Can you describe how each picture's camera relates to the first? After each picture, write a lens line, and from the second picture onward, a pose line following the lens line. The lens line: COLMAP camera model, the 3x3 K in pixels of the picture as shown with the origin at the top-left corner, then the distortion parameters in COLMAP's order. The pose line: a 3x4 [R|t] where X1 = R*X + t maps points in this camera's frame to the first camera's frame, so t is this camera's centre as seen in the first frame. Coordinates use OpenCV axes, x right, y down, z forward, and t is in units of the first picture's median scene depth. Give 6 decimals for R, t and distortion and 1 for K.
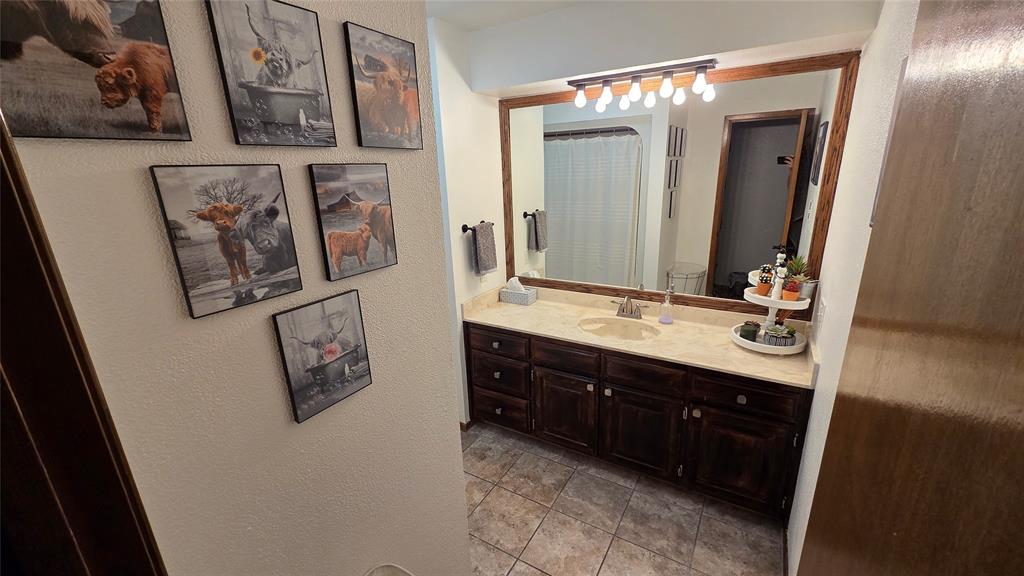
lens RADIAL K [[416.6, 0, 510.2], [0, 416.6, 294.6], [0, 0, 1]] dist [0.001804, -0.000635]
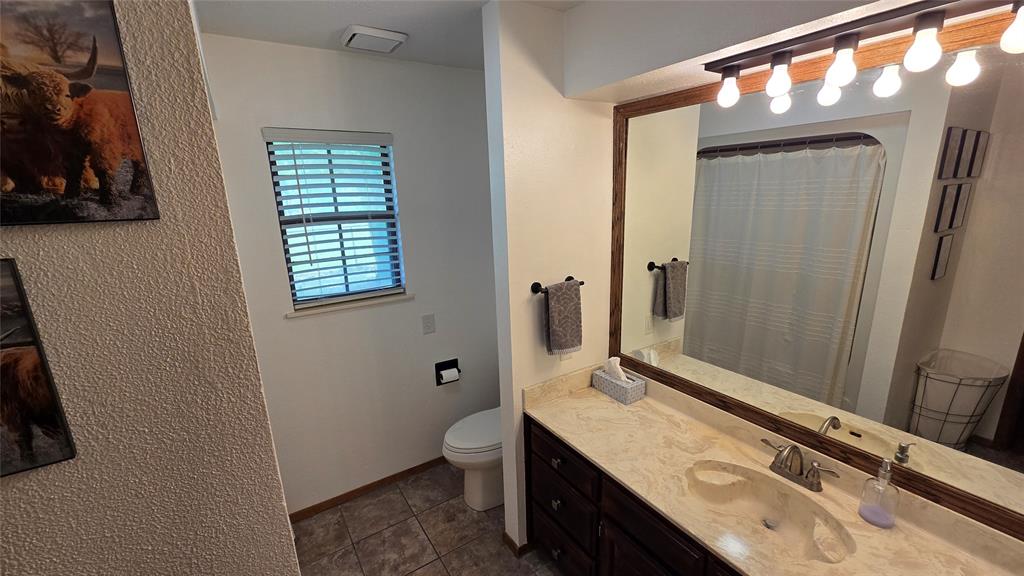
lens RADIAL K [[416.6, 0, 510.2], [0, 416.6, 294.6], [0, 0, 1]] dist [0.001804, -0.000635]
pose [[0.898190, 0.111441, -0.425247, 0.146995], [-0.124792, 0.992176, -0.003571, -0.130904], [0.421522, 0.056275, 0.905070, 0.314445]]
